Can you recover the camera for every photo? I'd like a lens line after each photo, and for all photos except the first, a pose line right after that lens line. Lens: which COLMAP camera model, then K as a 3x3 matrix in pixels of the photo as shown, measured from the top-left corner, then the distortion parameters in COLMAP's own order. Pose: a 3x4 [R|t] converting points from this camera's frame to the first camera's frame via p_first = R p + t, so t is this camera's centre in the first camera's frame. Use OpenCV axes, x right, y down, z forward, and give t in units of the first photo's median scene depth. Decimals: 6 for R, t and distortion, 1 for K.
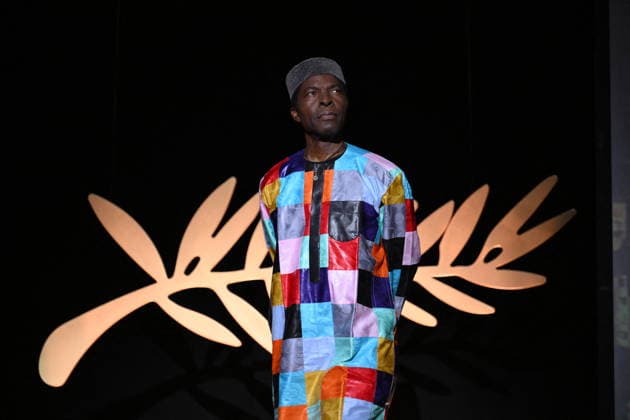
lens RADIAL K [[1338.0, 0, 315.0], [0, 1338.0, 210.0], [0, 0, 1]] dist [-0.008951, -0.432759]
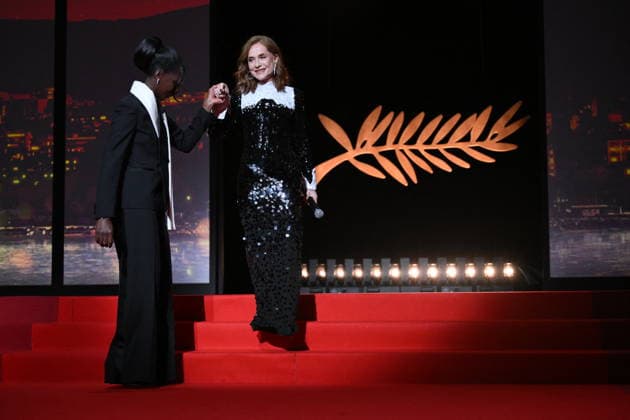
lens RADIAL K [[1291.3, 0, 315.0], [0, 1291.3, 210.0], [0, 0, 1]] dist [0.005838, -0.118334]
pose [[0.990040, -0.016418, -0.139827, 0.136727], [0.030731, 0.994429, 0.100825, -0.073808], [0.137393, -0.104118, 0.985029, -1.234244]]
